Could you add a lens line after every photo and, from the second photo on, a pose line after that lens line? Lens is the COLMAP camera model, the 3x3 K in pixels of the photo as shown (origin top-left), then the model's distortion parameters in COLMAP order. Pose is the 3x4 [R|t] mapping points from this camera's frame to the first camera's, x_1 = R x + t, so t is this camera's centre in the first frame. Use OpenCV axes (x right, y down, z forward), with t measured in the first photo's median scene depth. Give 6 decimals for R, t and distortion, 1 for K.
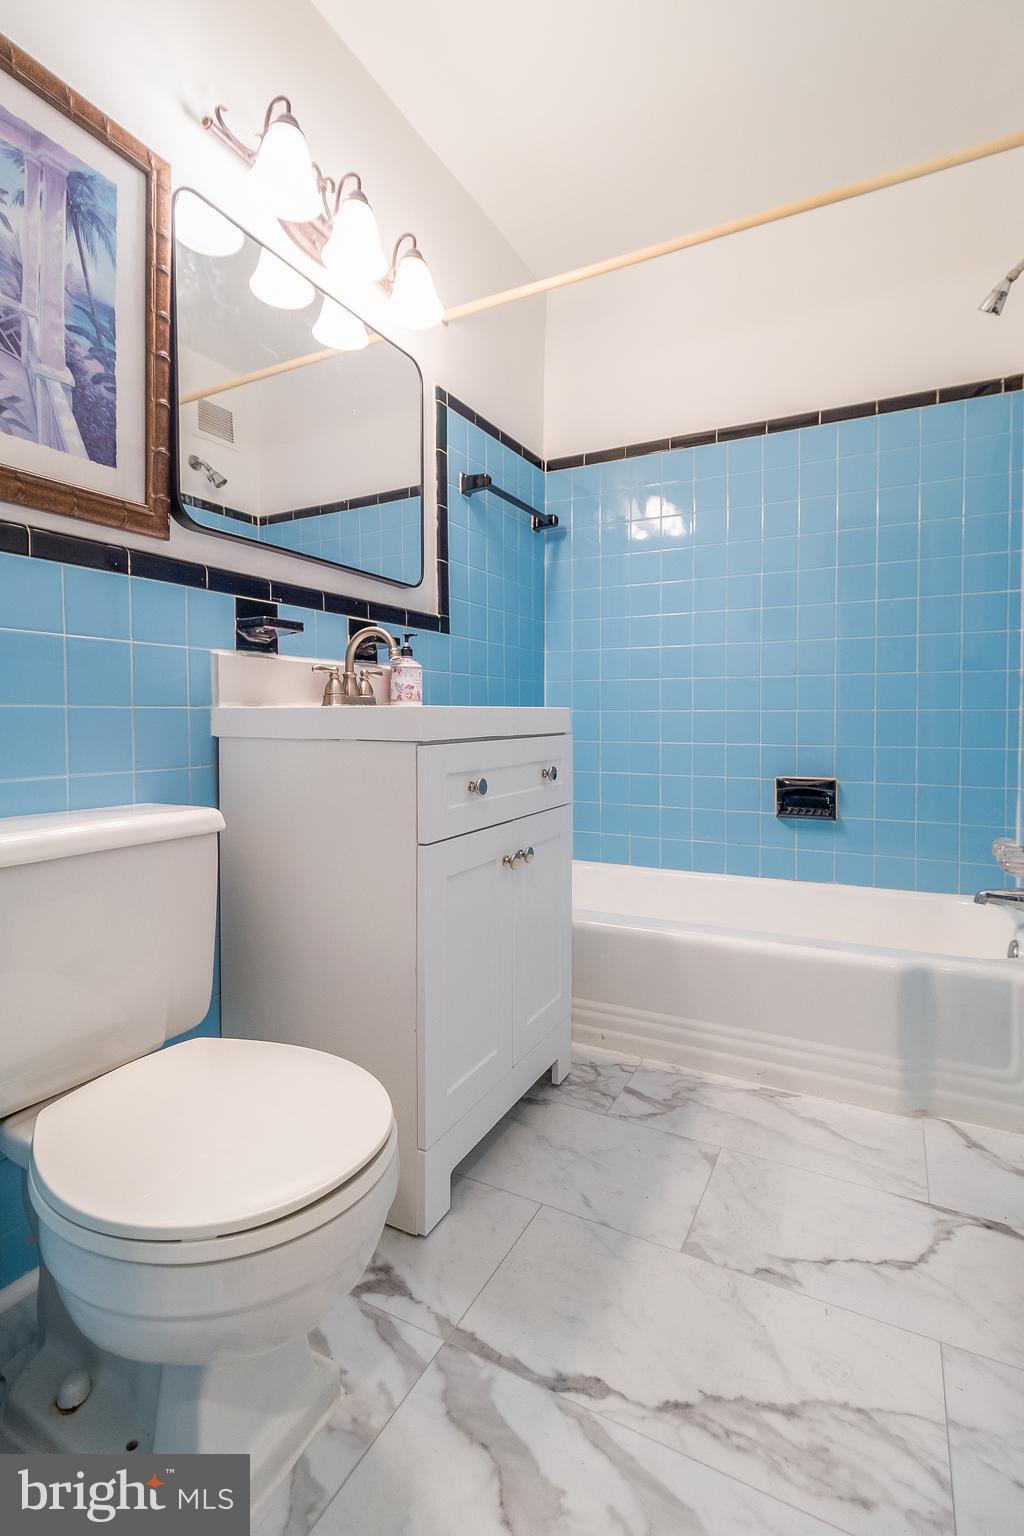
lens RADIAL K [[706.9, 0, 530.1], [0, 706.9, 723.6], [0, 0, 1]] dist [0.001180, 0.000830]
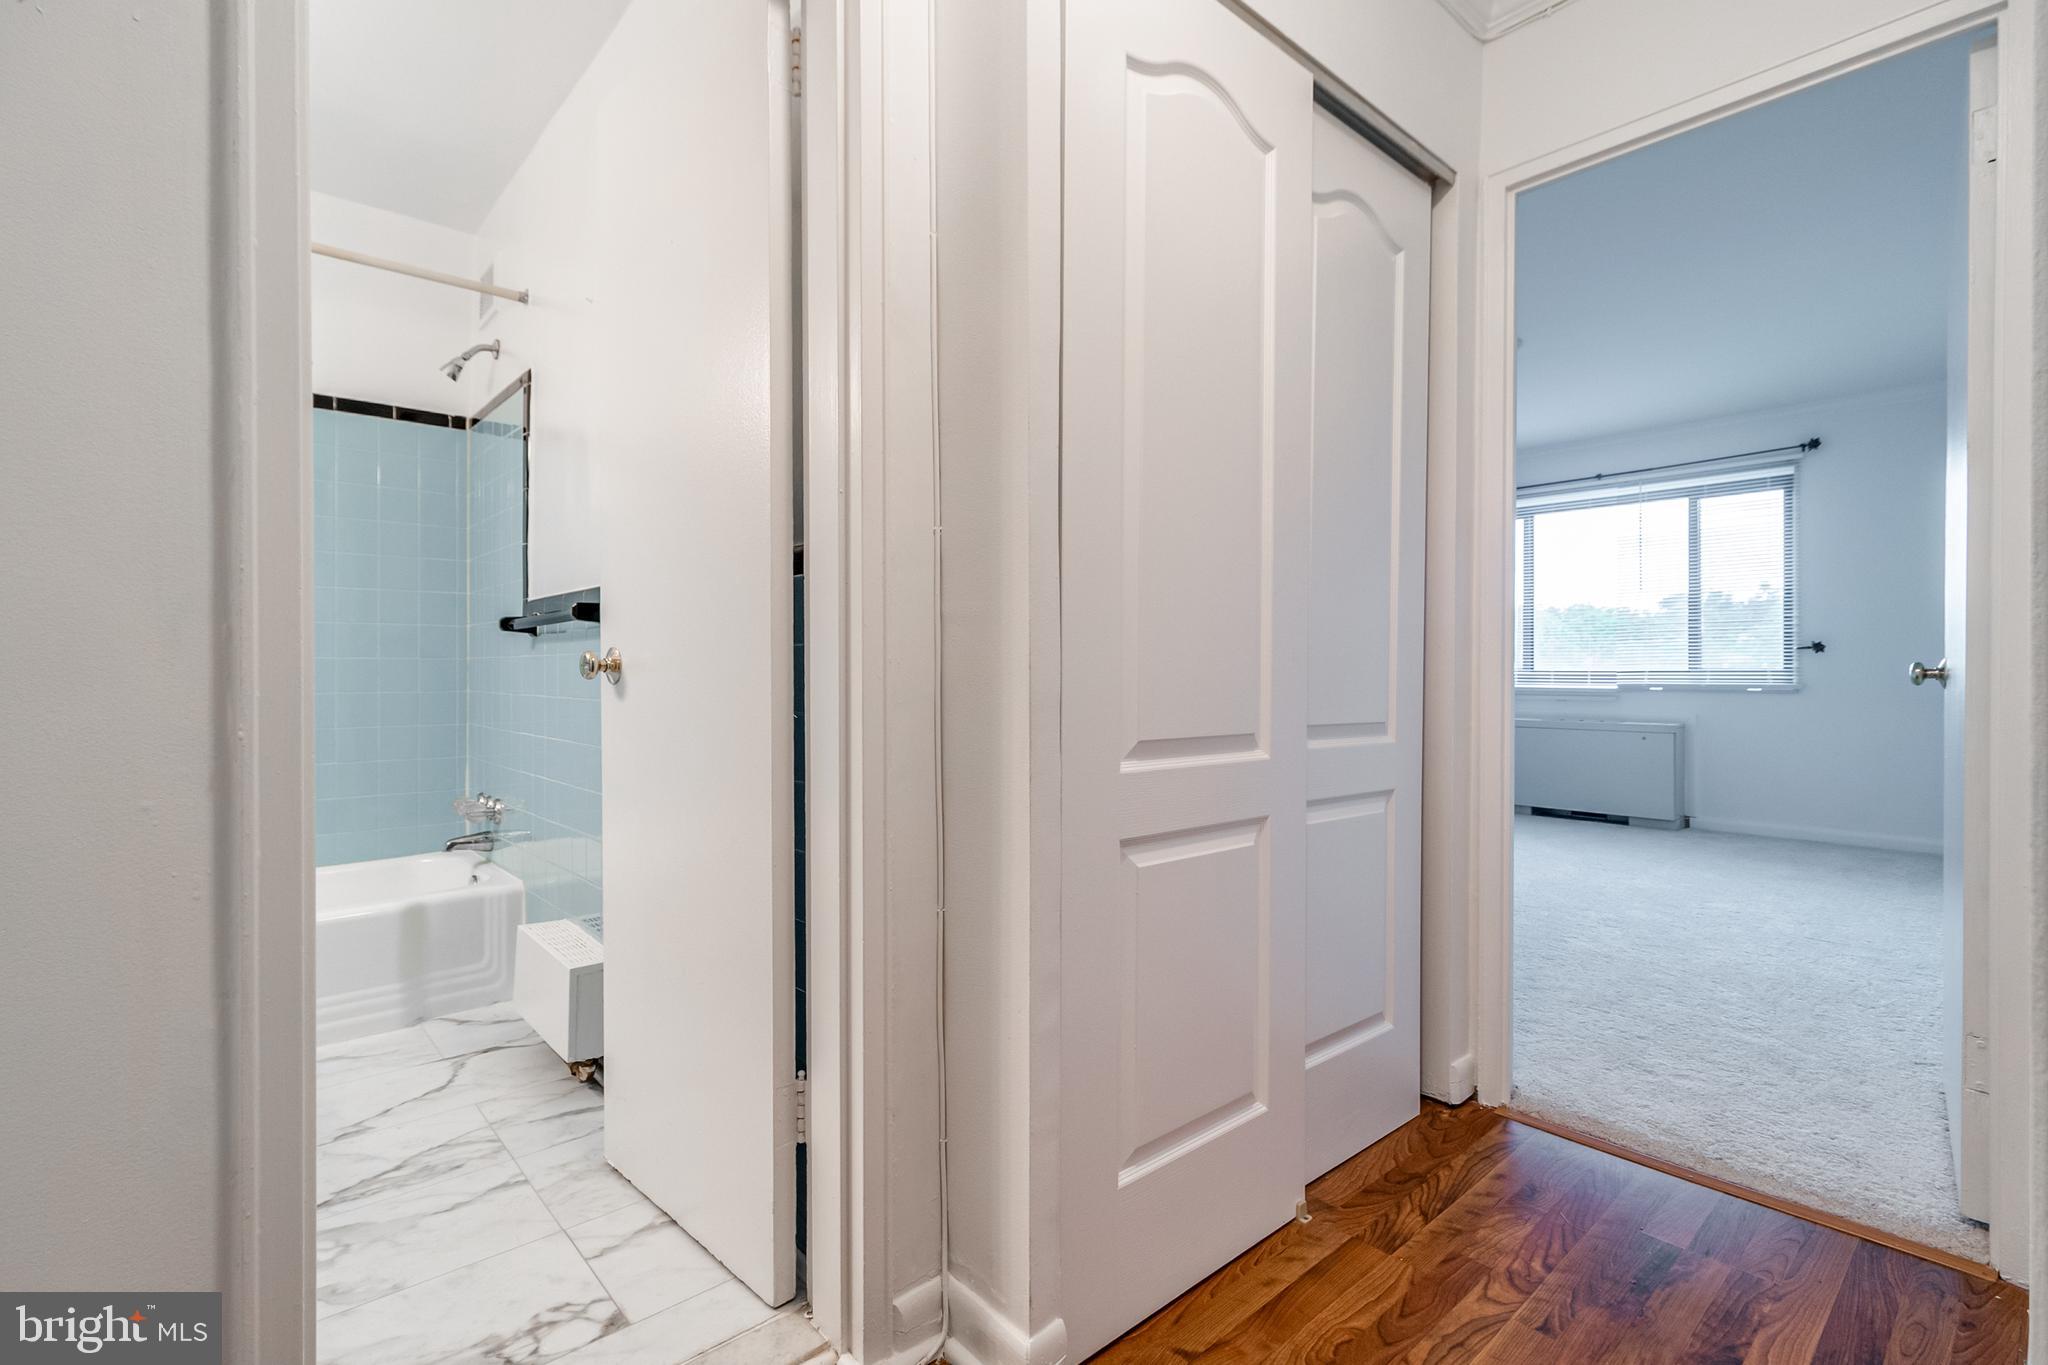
lens RADIAL K [[942.5, 0, 1012.5], [0, 942.5, 668.0], [0, 0, 1]] dist [0.001180, 0.000830]
pose [[0.358180, -0.005068, 0.933639, -0.687676], [0.022118, 0.999751, -0.003059, -0.042883], [-0.933391, 0.021745, 0.358203, -0.644027]]
